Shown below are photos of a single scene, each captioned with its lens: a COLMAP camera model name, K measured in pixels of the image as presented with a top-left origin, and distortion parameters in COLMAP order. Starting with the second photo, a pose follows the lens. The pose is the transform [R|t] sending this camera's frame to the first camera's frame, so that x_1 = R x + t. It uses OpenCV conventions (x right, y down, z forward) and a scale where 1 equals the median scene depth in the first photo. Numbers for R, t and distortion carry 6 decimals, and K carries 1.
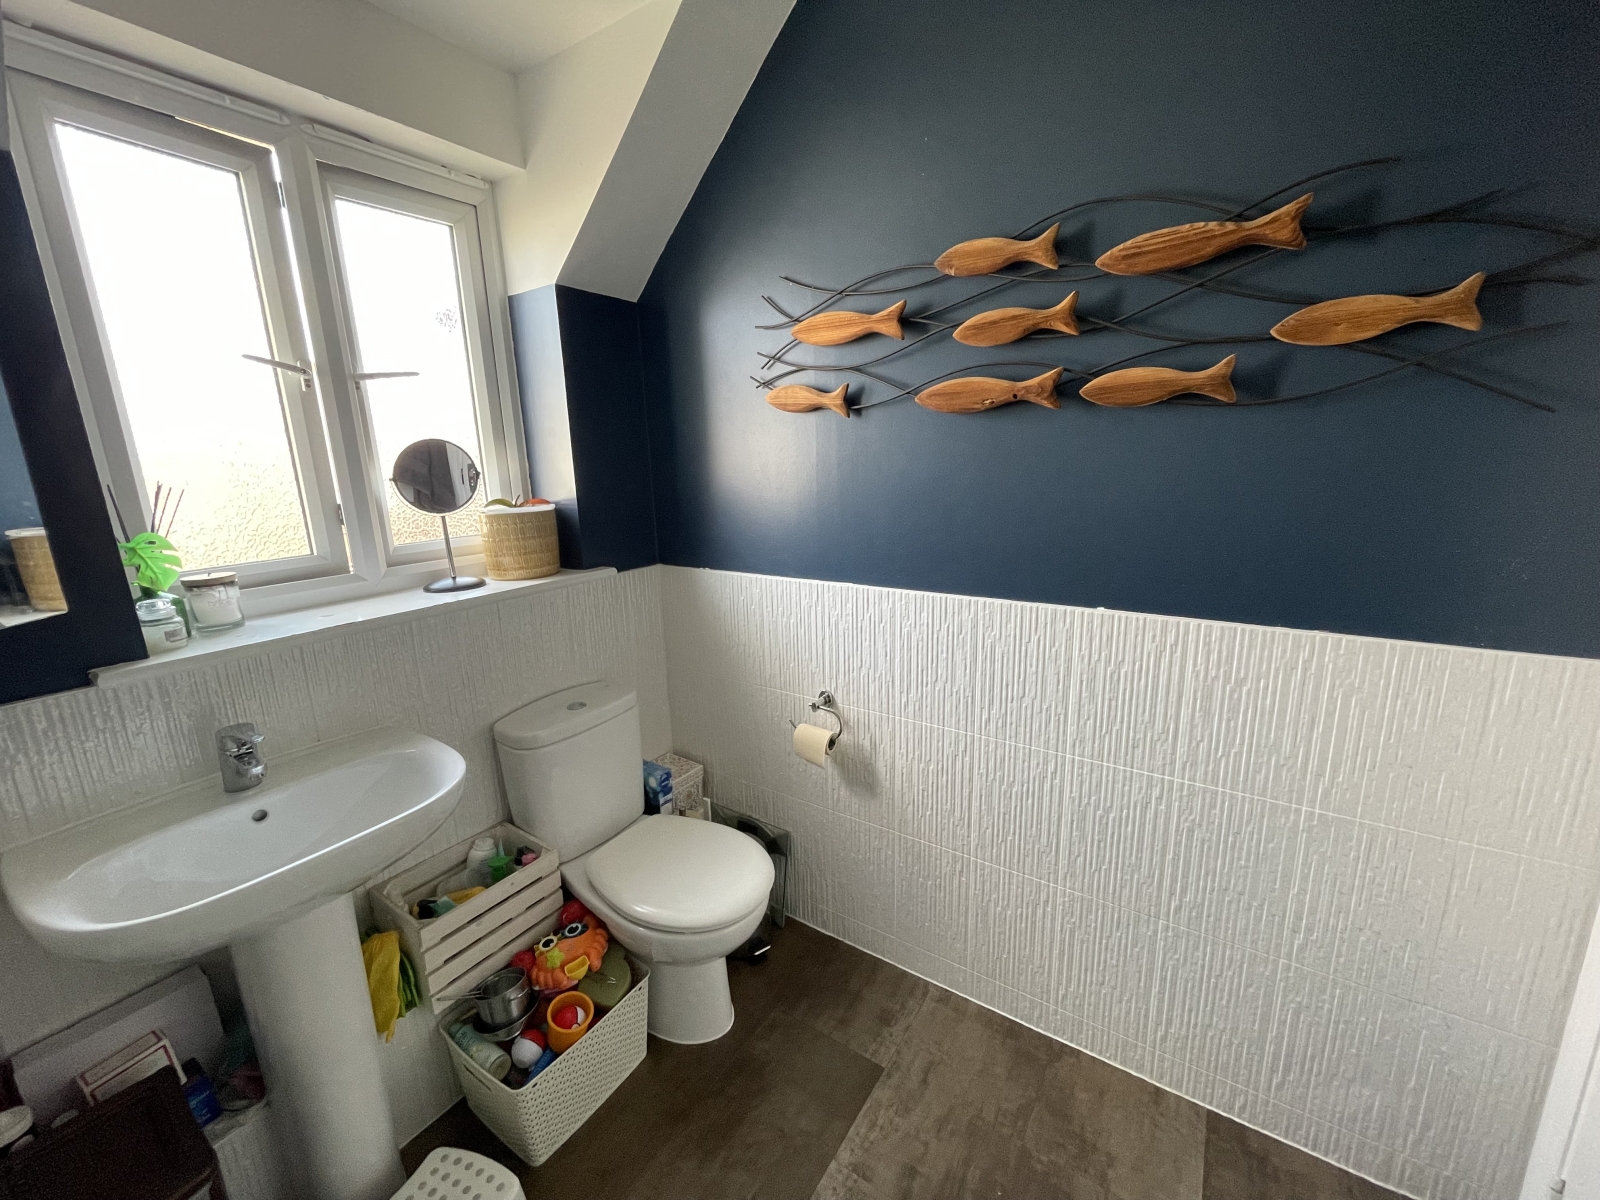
lens RADIAL K [[649.3, 0, 800.9], [0, 649.3, 596.8], [0, 0, 1]] dist [-0.001585, -0.000313]
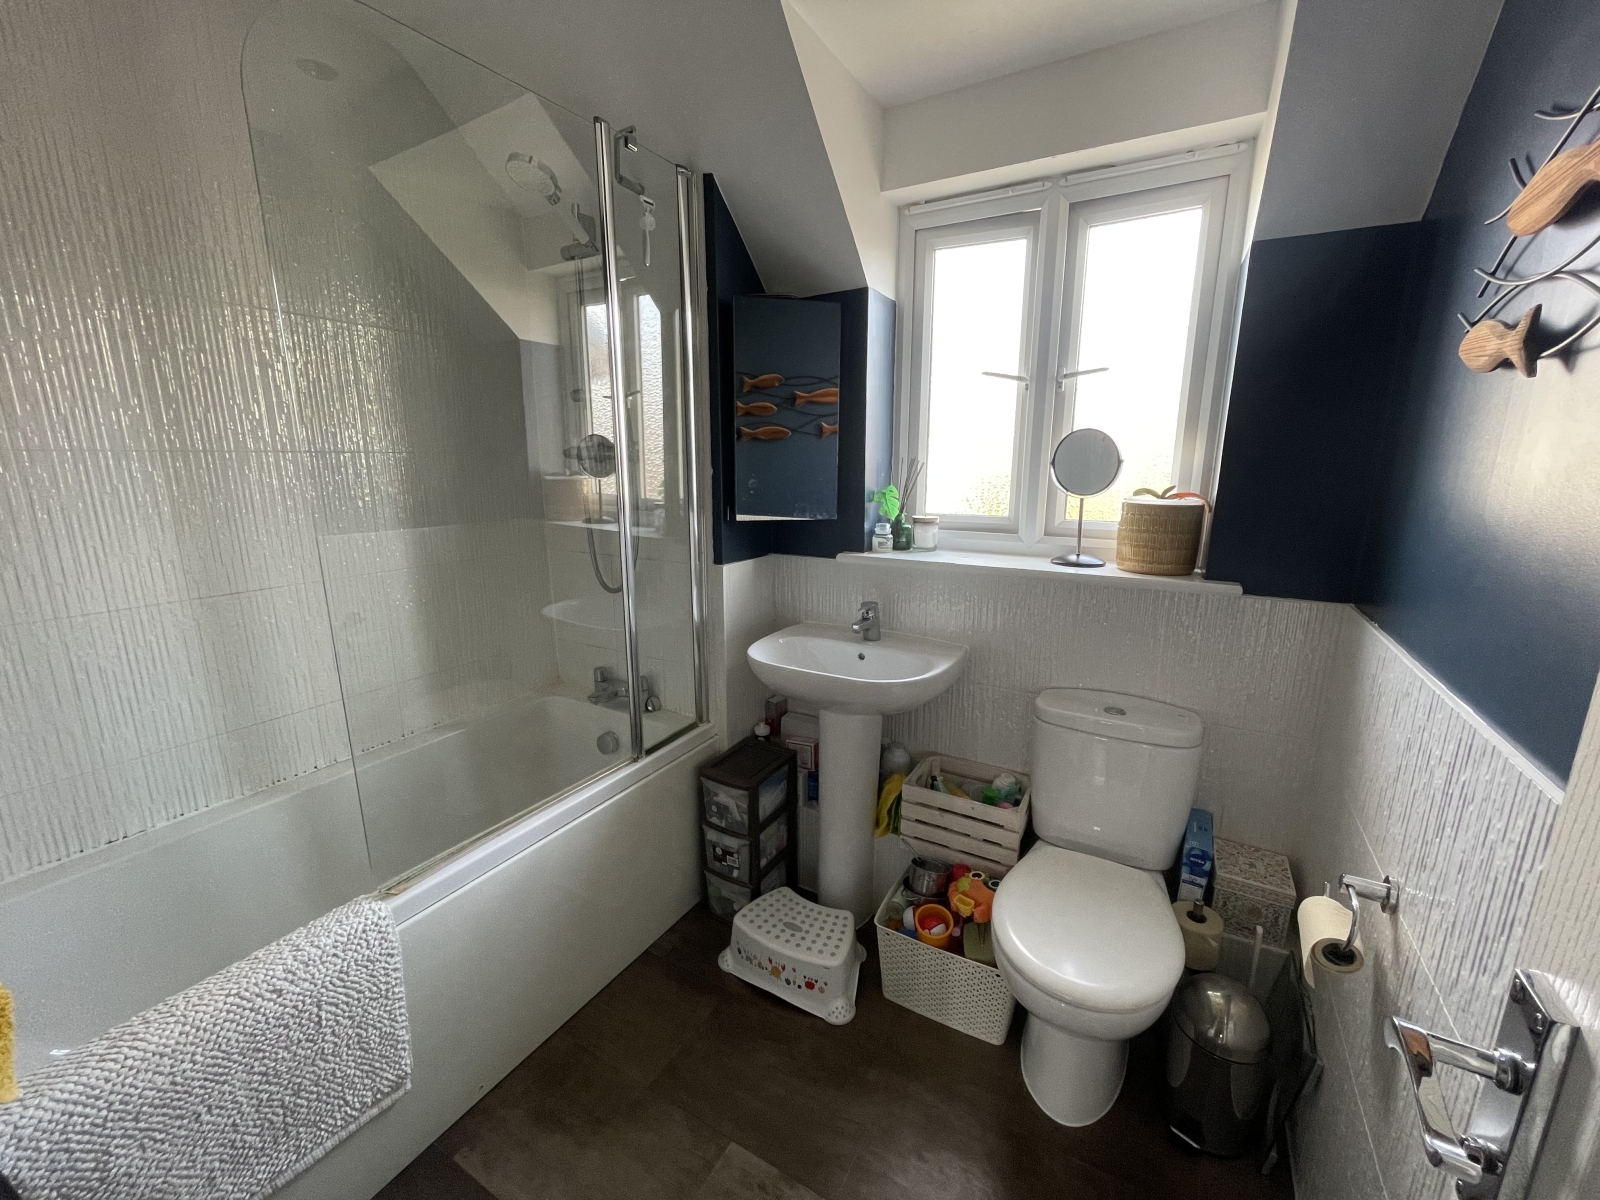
lens RADIAL K [[649.3, 0, 800.9], [0, 649.3, 596.8], [0, 0, 1]] dist [-0.001585, -0.000313]
pose [[0.068524, 0.241347, -0.968016, 0.545609], [-0.220515, 0.949962, 0.221236, -0.107214], [0.972973, 0.198303, 0.118316, 0.449159]]
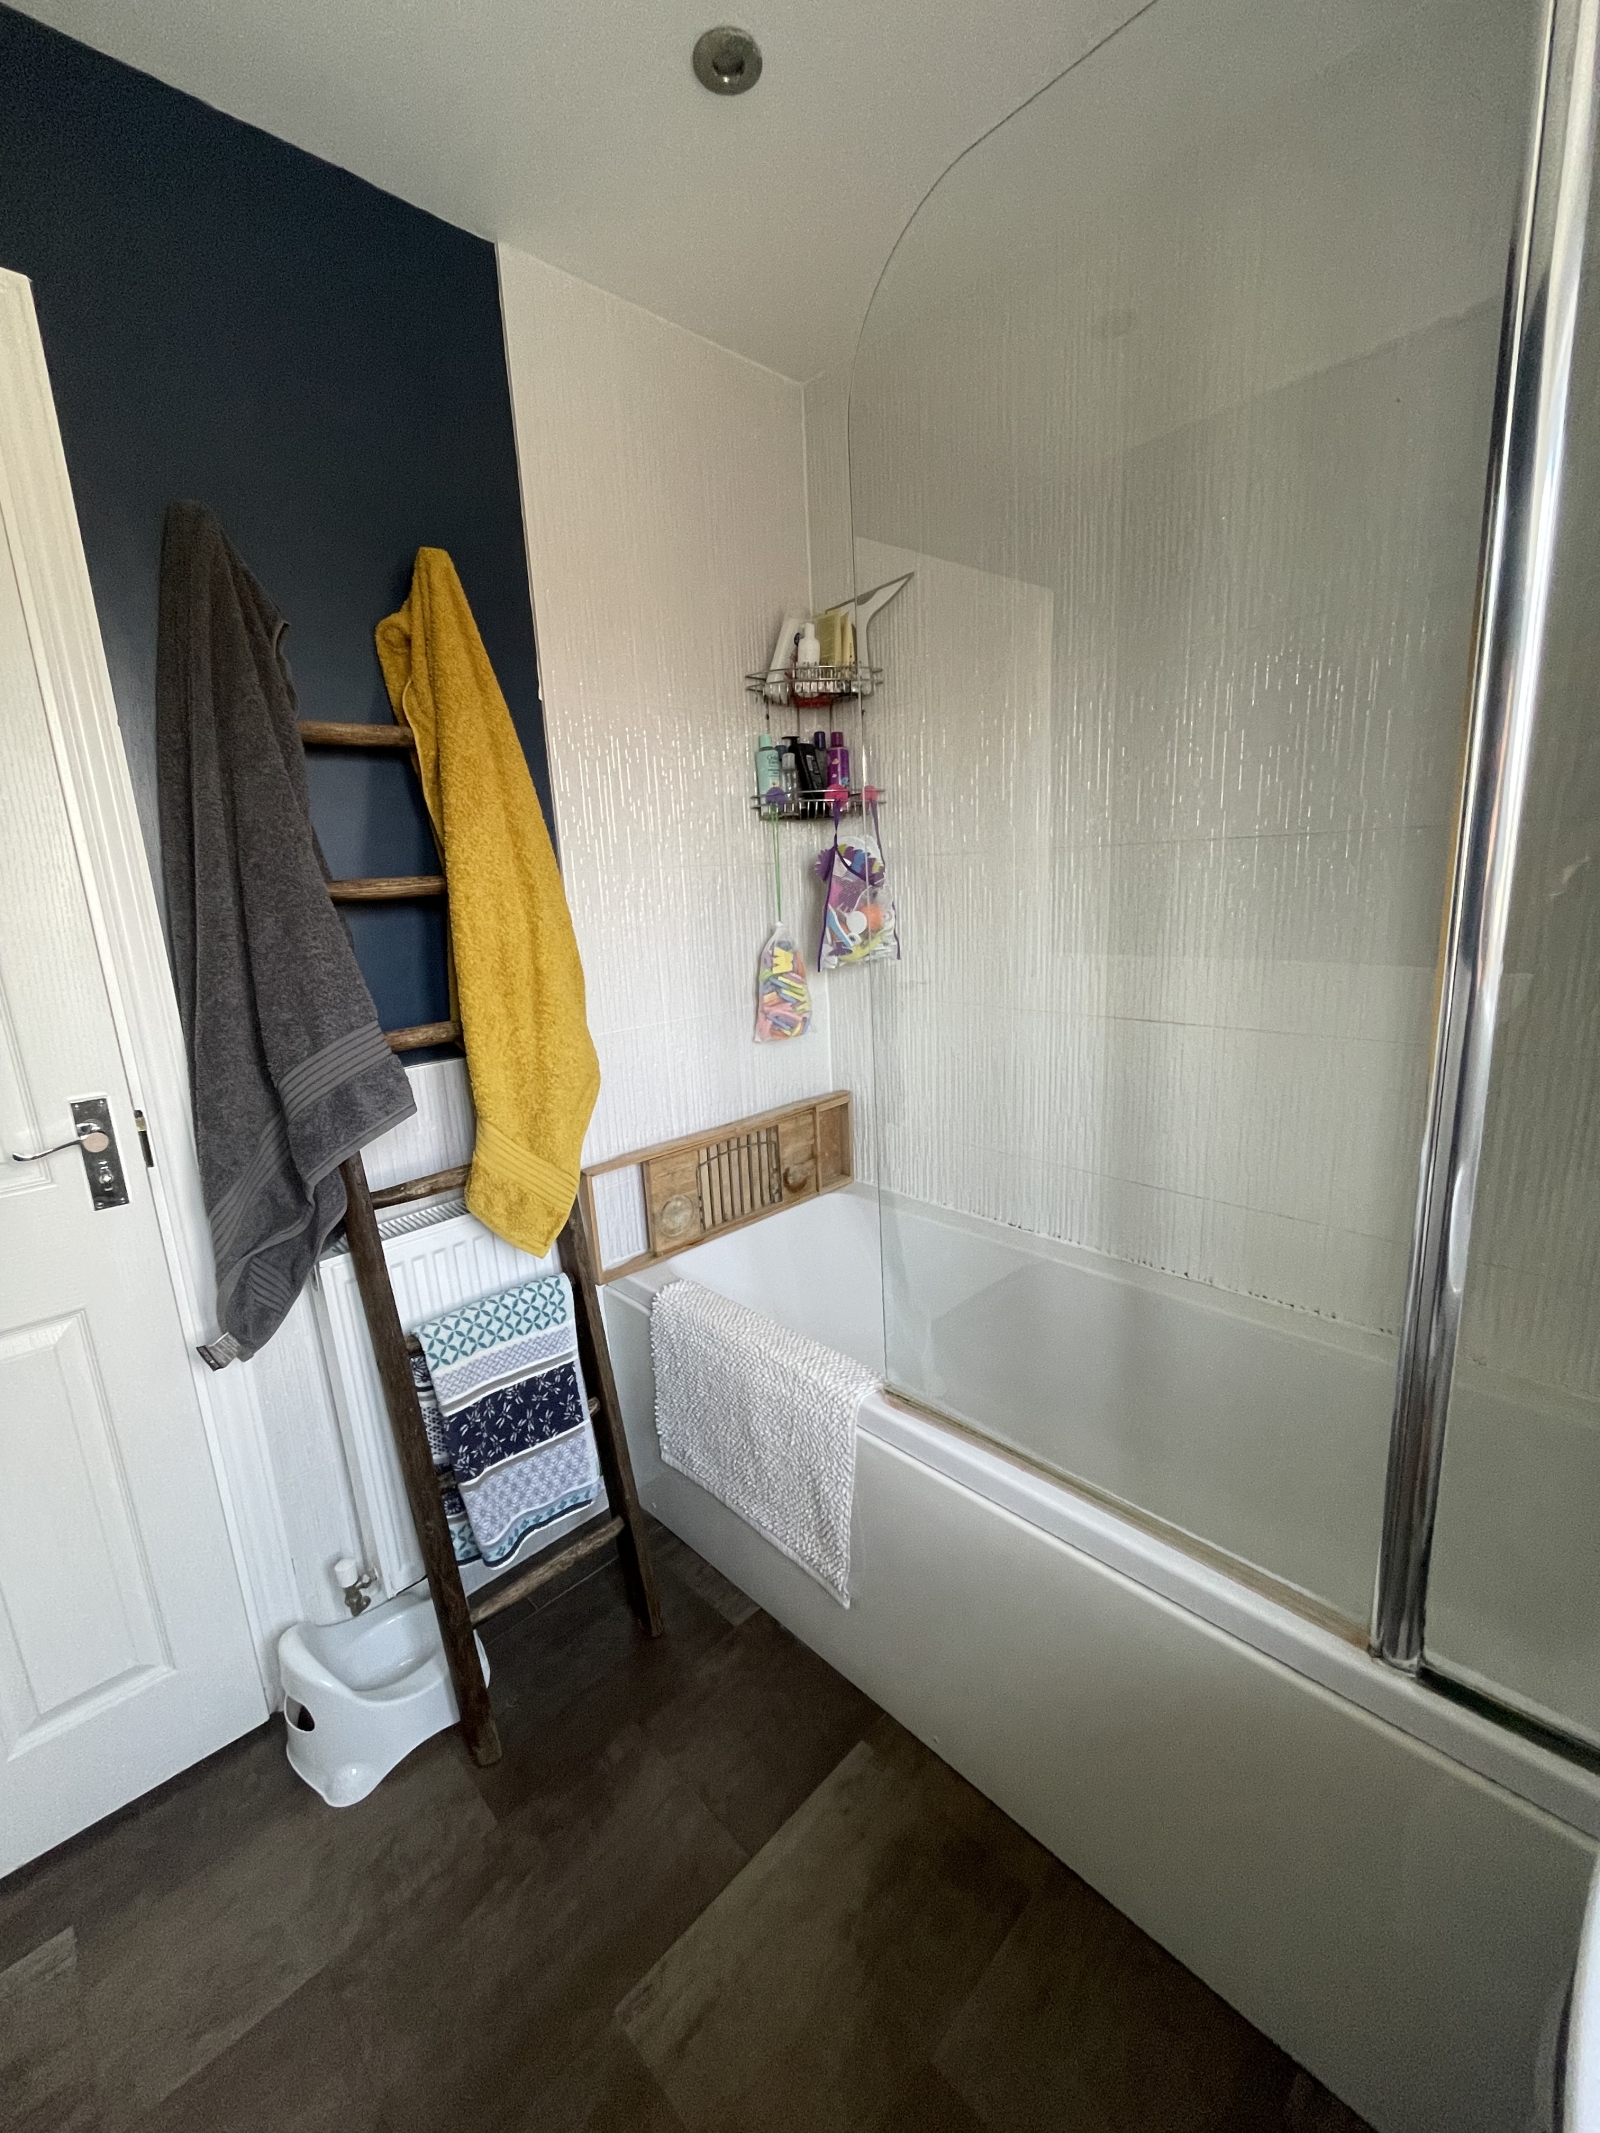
lens RADIAL K [[858.1, 0, 793.7], [0, 858.1, 1066.6], [0, 0, 1]] dist [-0.003794, -0.000108]
pose [[-0.974463, 0.031264, 0.222362, -0.282392], [0.122152, 0.904725, 0.408108, -0.130776], [-0.188417, 0.424848, -0.885439, 0.758855]]
